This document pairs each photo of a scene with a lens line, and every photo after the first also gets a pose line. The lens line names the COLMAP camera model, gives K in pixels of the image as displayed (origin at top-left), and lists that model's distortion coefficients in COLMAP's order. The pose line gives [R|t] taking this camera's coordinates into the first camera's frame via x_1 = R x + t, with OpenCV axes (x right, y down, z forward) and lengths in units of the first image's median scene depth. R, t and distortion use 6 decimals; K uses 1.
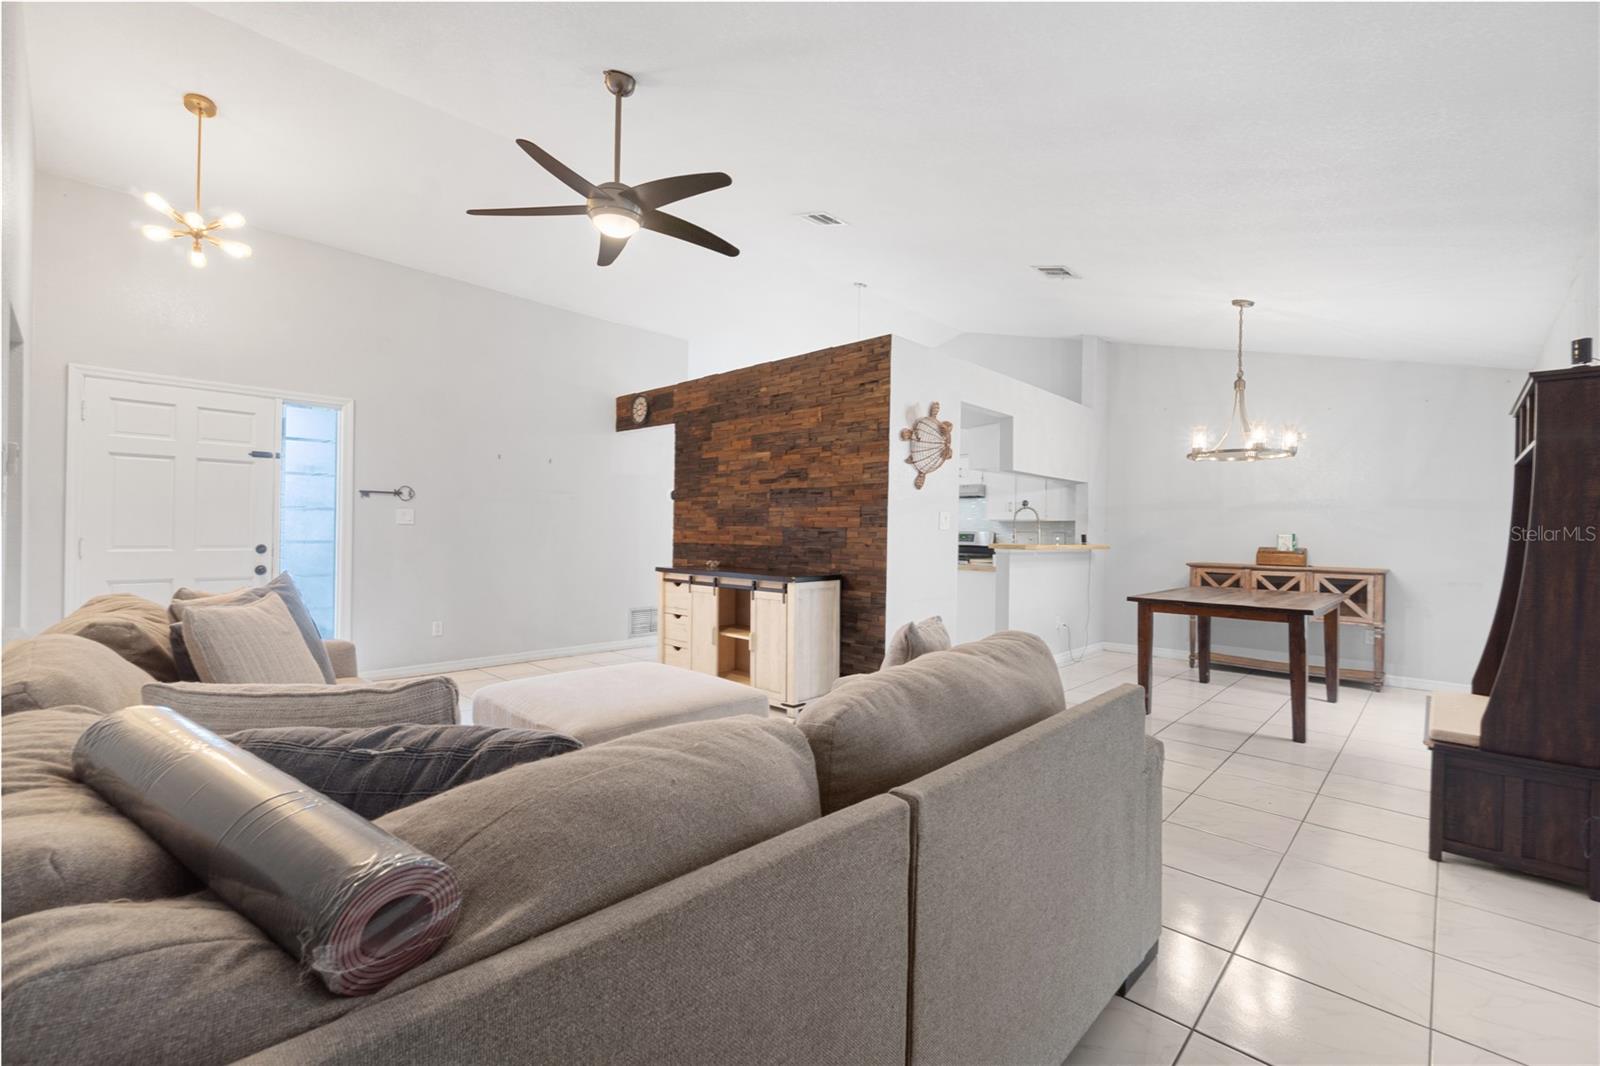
lens RADIAL K [[698.3, 0, 795.7], [0, 698.3, 535.5], [0, 0, 1]] dist [-0.003098, -0.001085]
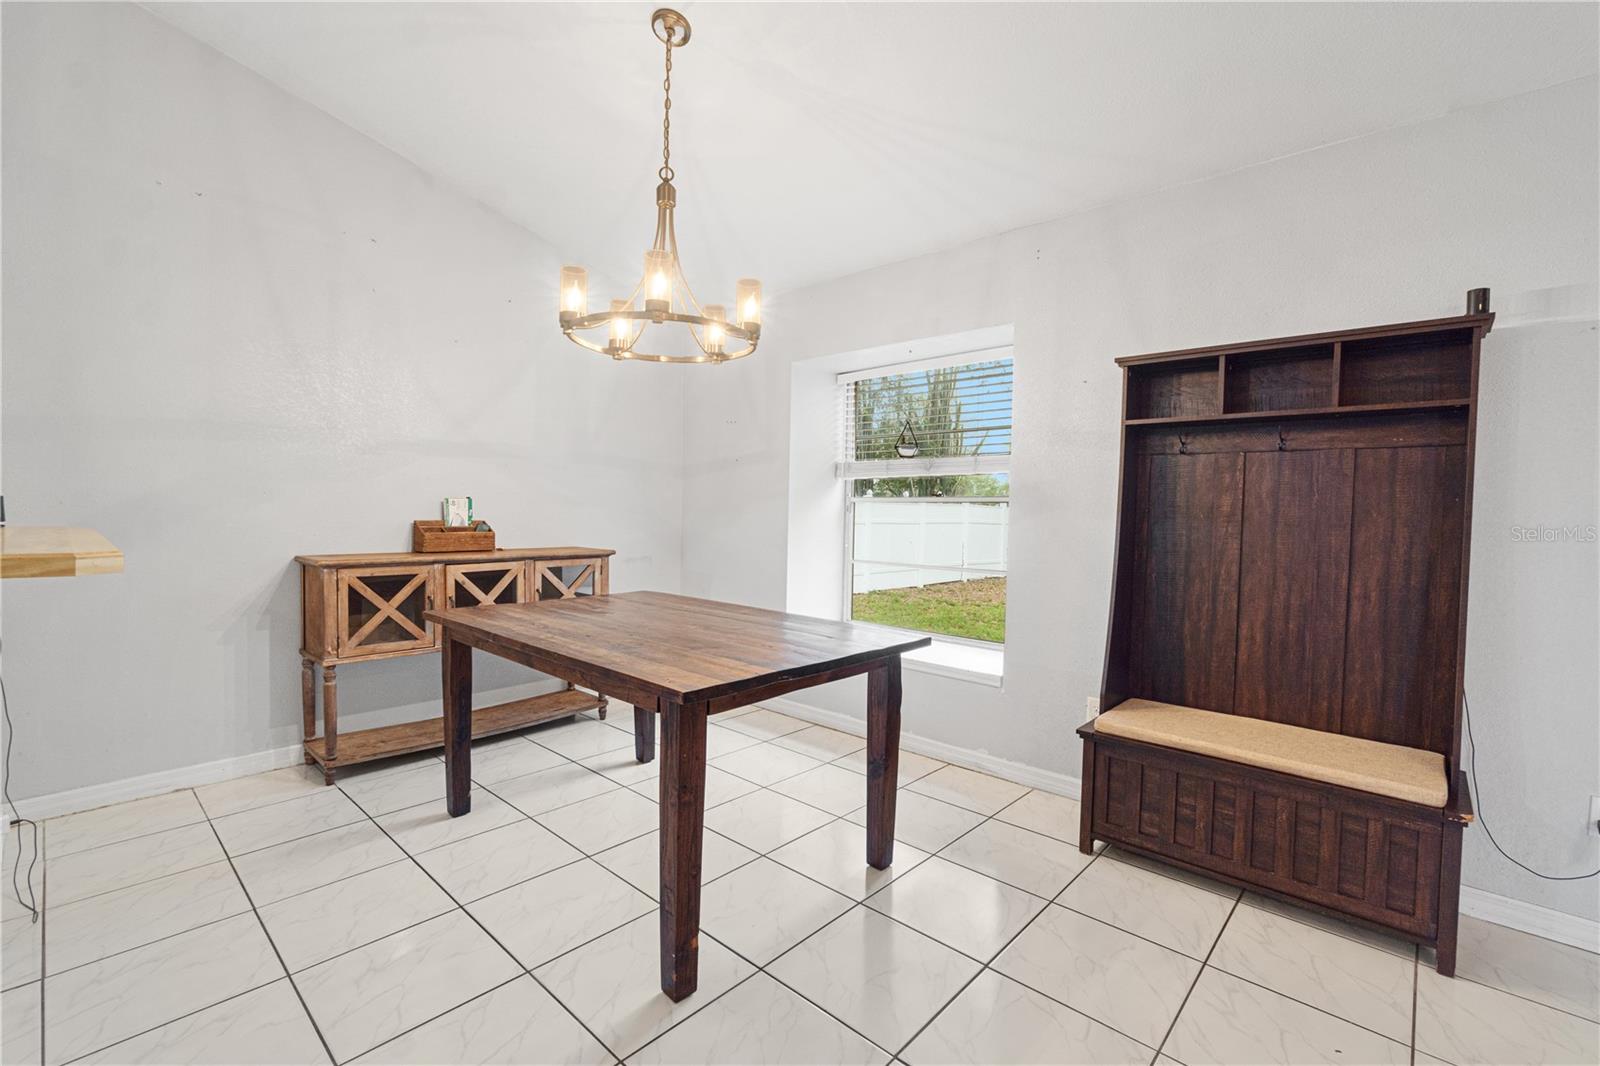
lens RADIAL K [[698.3, 0, 795.0], [0, 698.3, 526.8], [0, 0, 1]] dist [-0.003098, -0.001085]
pose [[-0.013539, -0.041487, 0.999047, 0.120689], [-0.012920, 0.999063, 0.041313, -0.006231], [-0.999825, -0.012349, -0.014063, 0.798233]]
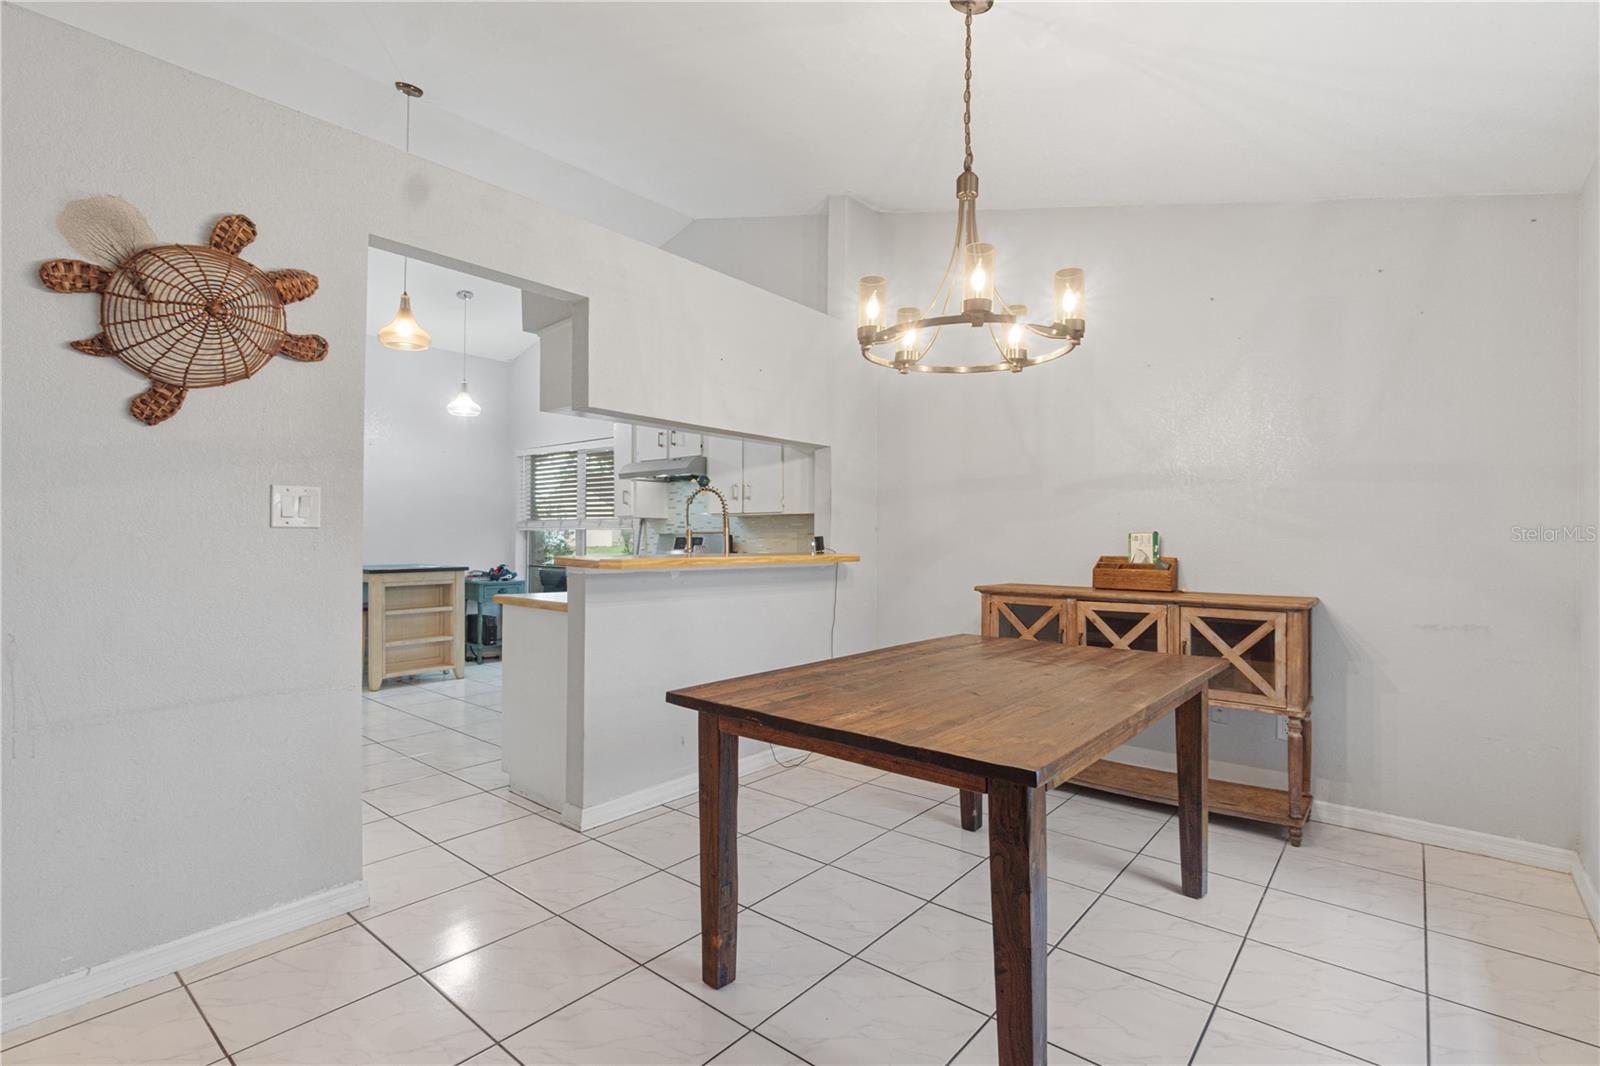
lens RADIAL K [[737.7, 0, 808.1], [0, 737.7, 537.1], [0, 0, 1]] dist [-0.008697, 0.000902]
pose [[0.997723, -0.008150, 0.066954, 0.443837], [0.008402, 0.999959, -0.003474, 0.001482], [-0.066923, 0.004028, 0.997750, 0.486435]]
